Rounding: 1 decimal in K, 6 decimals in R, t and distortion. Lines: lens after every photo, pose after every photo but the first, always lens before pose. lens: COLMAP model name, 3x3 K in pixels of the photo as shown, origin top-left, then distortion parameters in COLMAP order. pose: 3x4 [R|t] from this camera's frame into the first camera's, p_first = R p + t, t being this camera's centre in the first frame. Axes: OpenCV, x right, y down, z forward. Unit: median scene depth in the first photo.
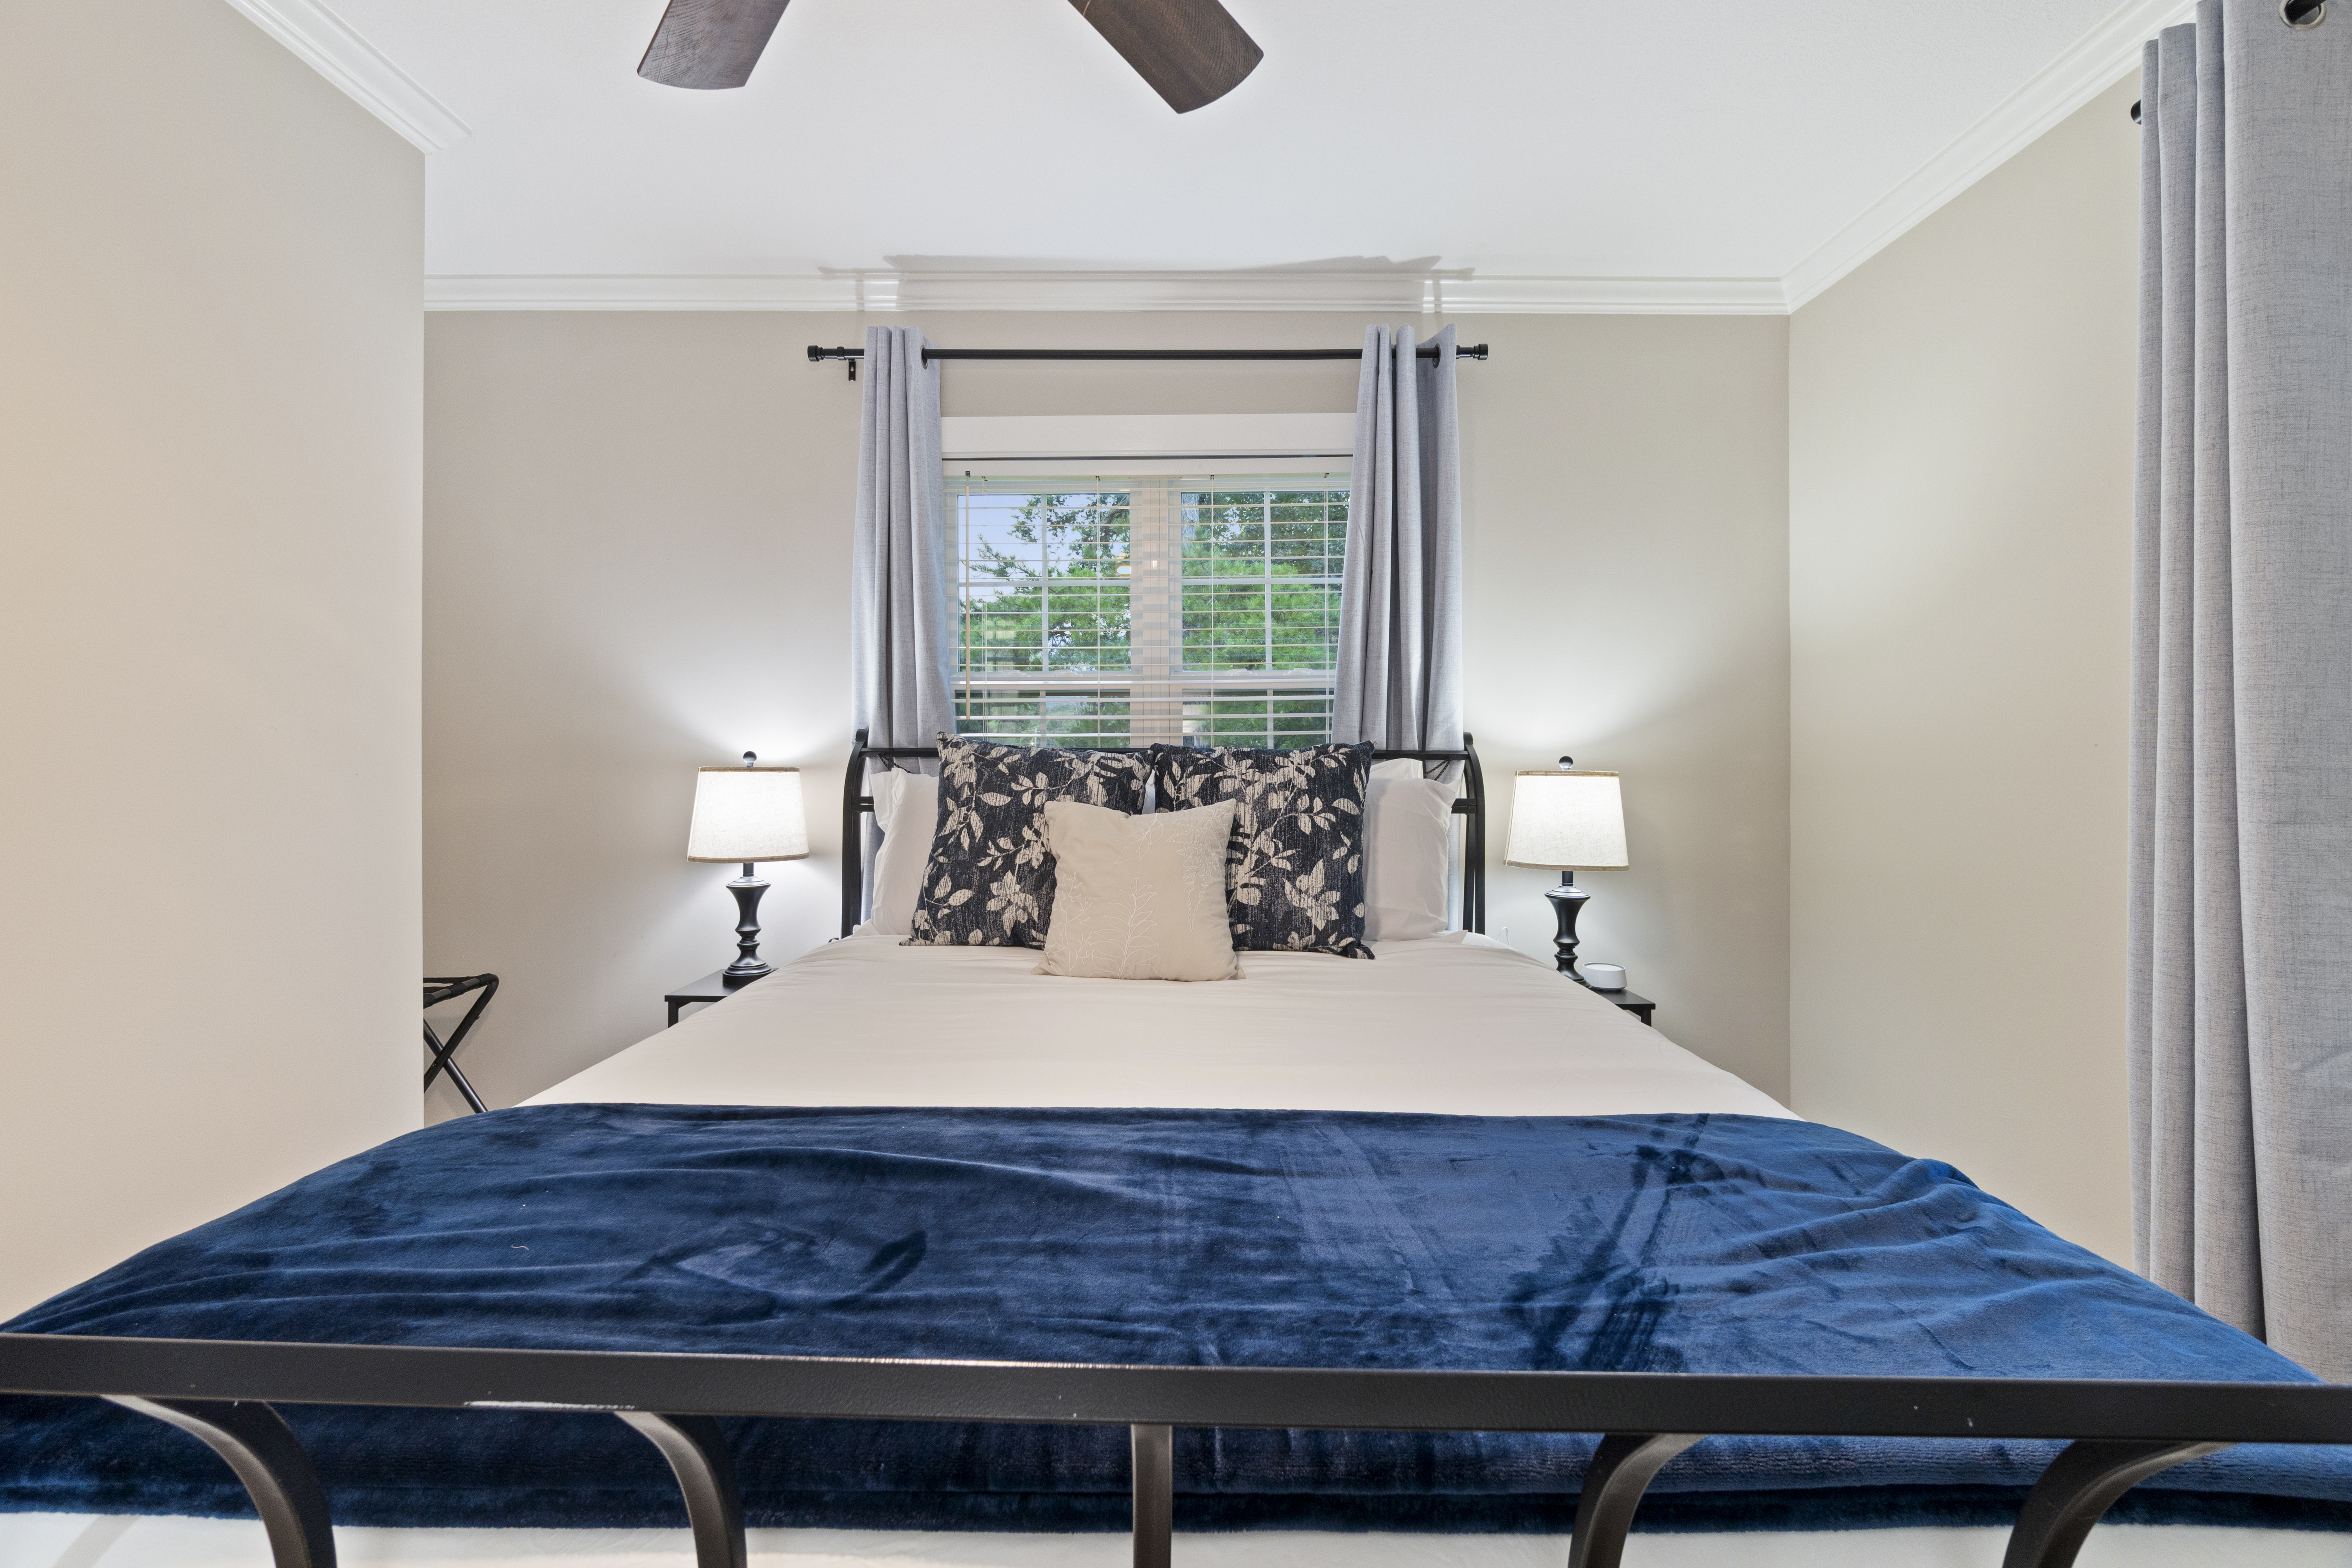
lens RADIAL K [[1103.3, 0, 1138.8], [0, 1103.3, 741.8], [0, 0, 1]] dist [-0.011478, 0.002088]
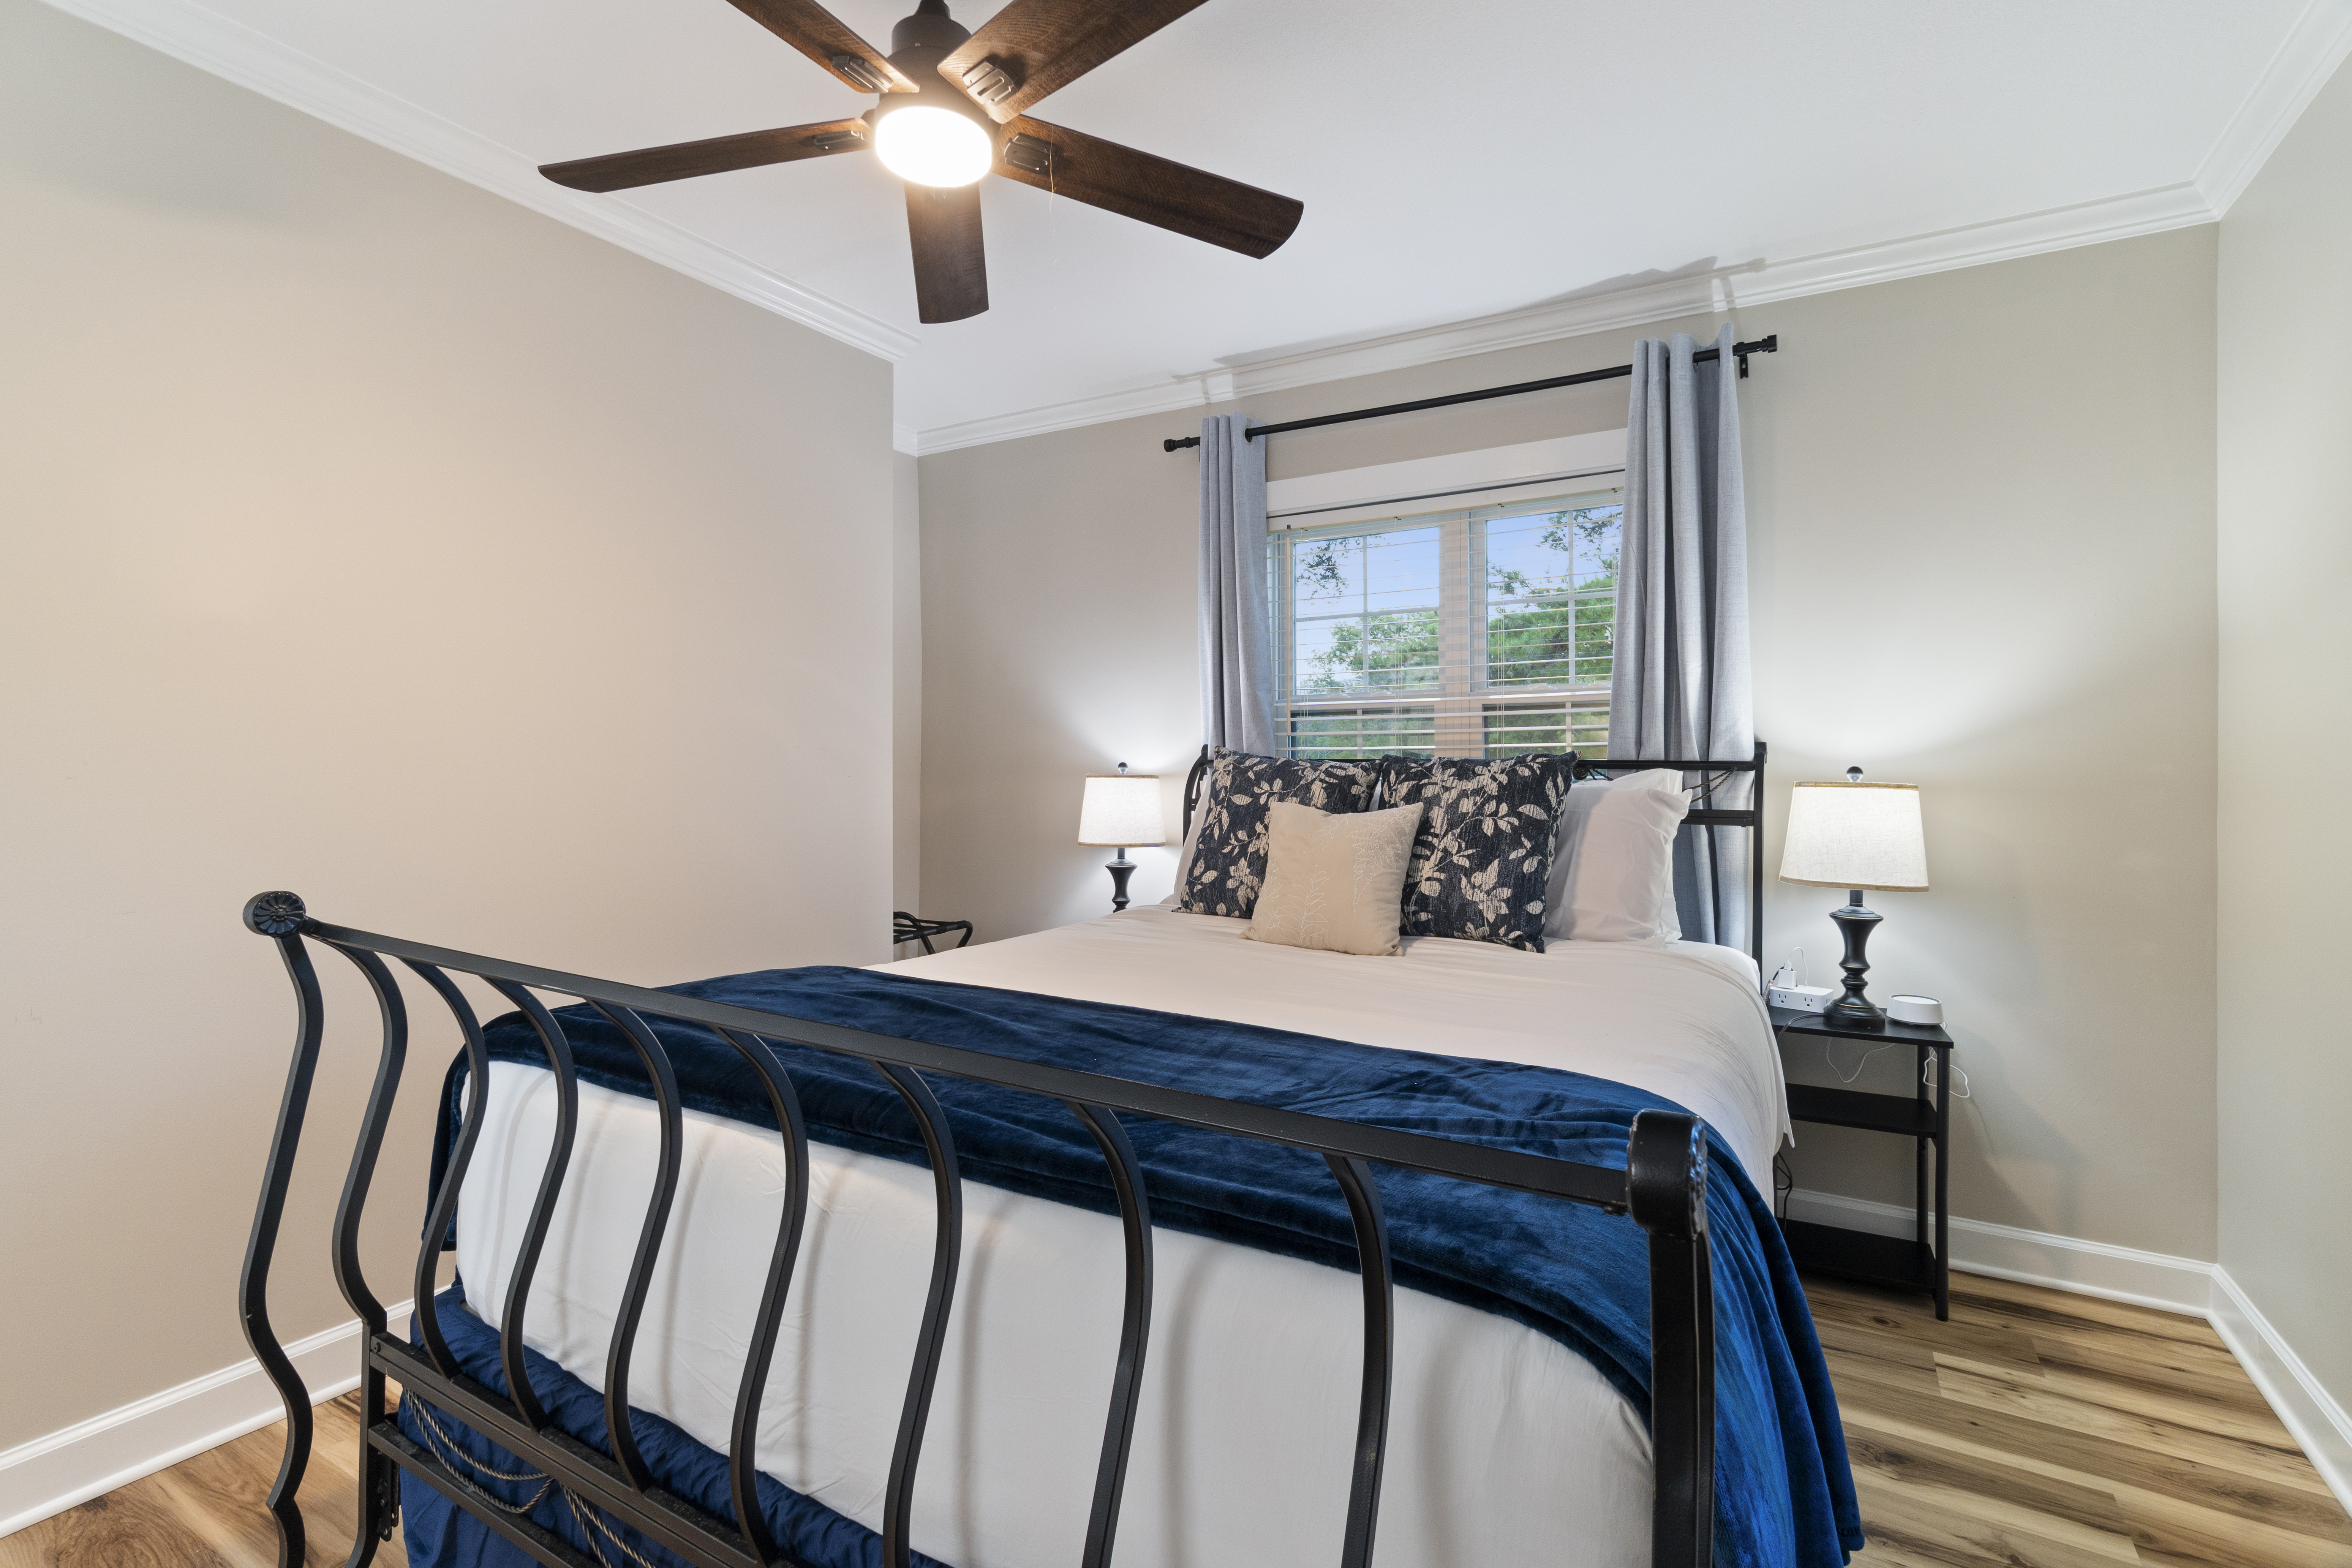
lens RADIAL K [[1103.3, 0, 1138.6], [0, 1103.3, 746.1], [0, 0, 1]] dist [-0.011478, 0.002088]
pose [[0.857935, -0.008271, -0.513692, 0.346256], [0.002573, 0.999927, -0.011802, 0.005352], [0.513752, 0.008804, 0.857894, -0.102443]]
